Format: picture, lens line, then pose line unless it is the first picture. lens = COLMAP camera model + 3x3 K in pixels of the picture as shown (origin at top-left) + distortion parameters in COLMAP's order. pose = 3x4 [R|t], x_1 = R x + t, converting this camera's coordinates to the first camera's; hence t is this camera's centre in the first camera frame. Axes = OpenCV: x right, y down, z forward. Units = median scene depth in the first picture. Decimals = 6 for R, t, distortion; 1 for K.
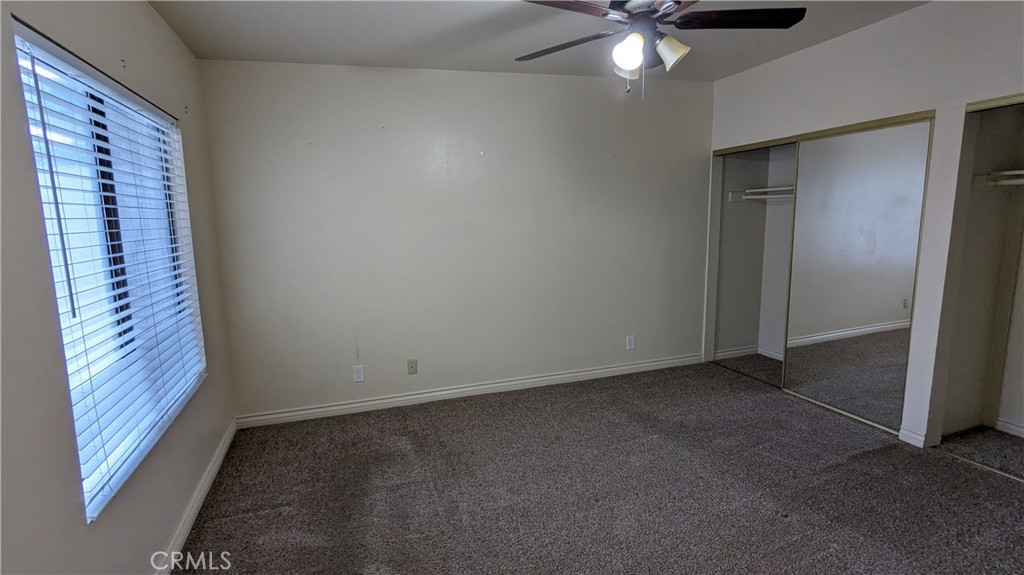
lens RADIAL K [[483.6, 0, 508.2], [0, 483.6, 286.2], [0, 0, 1]] dist [-0.002096, -0.000006]
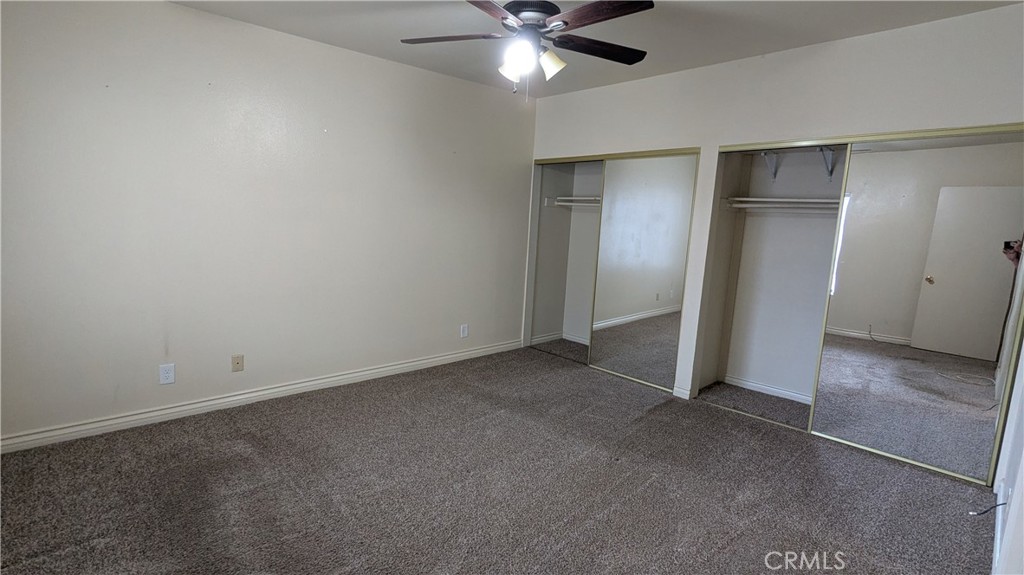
lens RADIAL K [[483.6, 0, 508.2], [0, 483.6, 286.2], [0, 0, 1]] dist [-0.002096, -0.000006]
pose [[0.906045, 0.011859, 0.423015, -0.147816], [-0.011325, 0.999929, -0.003775, 0.029702], [-0.423029, -0.001370, 0.906115, 0.000137]]
